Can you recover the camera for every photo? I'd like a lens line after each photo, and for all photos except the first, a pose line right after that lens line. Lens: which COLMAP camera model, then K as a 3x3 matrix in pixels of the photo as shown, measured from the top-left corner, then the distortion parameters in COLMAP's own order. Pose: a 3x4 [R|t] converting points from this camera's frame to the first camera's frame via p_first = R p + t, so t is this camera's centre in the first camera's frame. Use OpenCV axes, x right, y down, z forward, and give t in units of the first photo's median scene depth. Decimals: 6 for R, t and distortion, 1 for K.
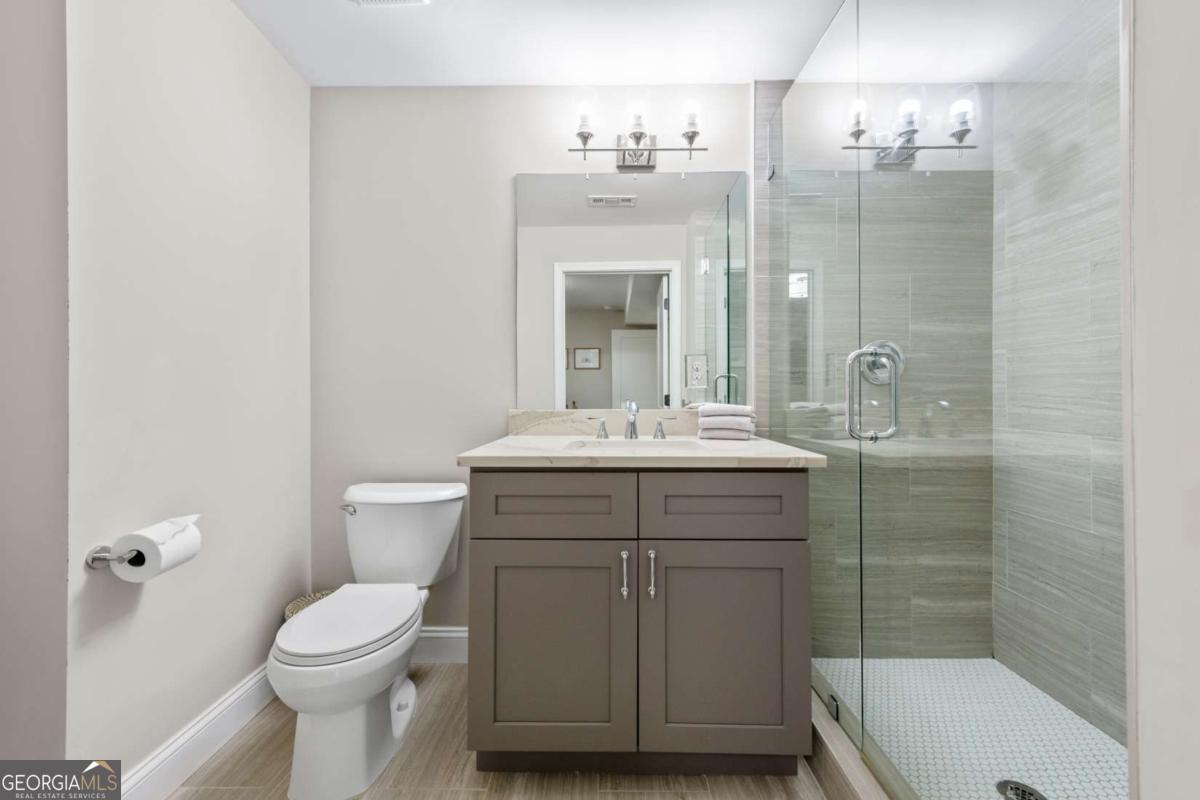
lens RADIAL K [[471.4, 0, 600.1], [0, 471.4, 400.0], [0, 0, 1]] dist [0.009894, -0.000006]
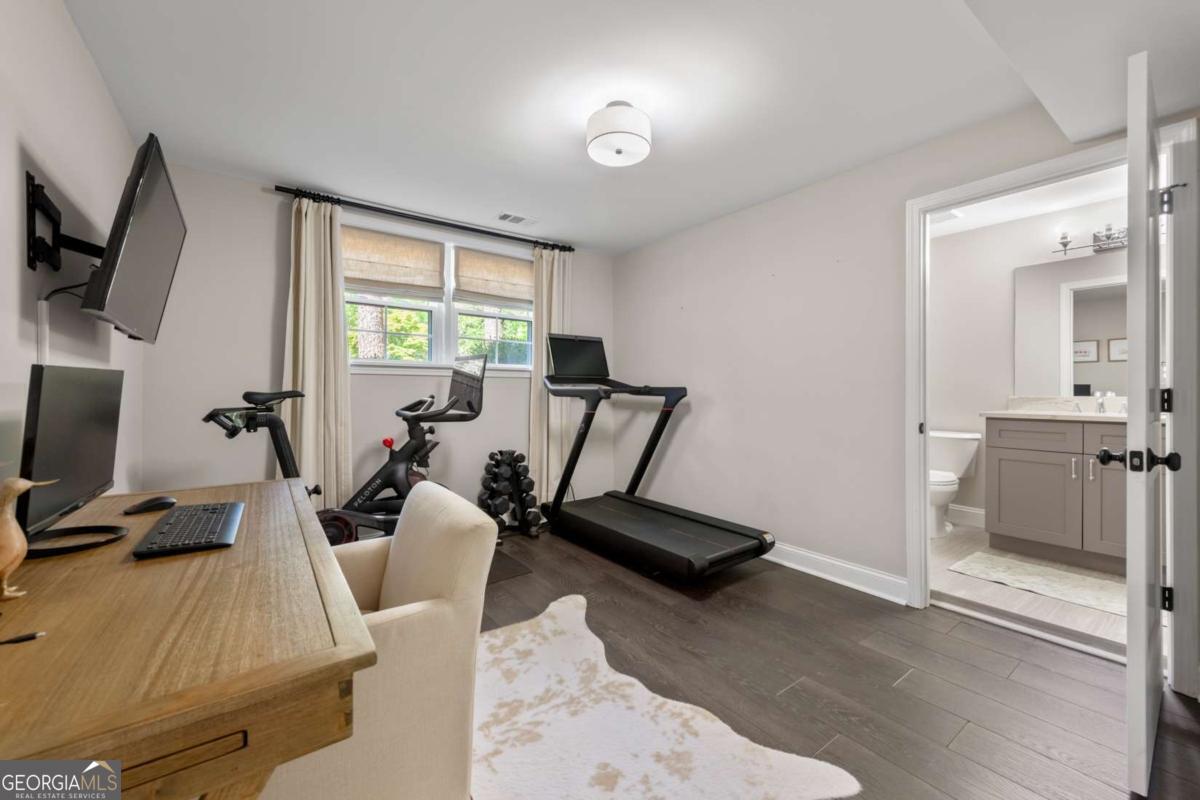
lens RADIAL K [[471.4, 0, 598.5], [0, 471.4, 399.9], [0, 0, 1]] dist [0.009894, -0.000006]
pose [[0.603126, 0.002728, -0.797641, 0.353320], [0.001760, 0.999987, 0.004750, 0.023236], [0.797644, -0.004269, 0.603113, -1.543375]]
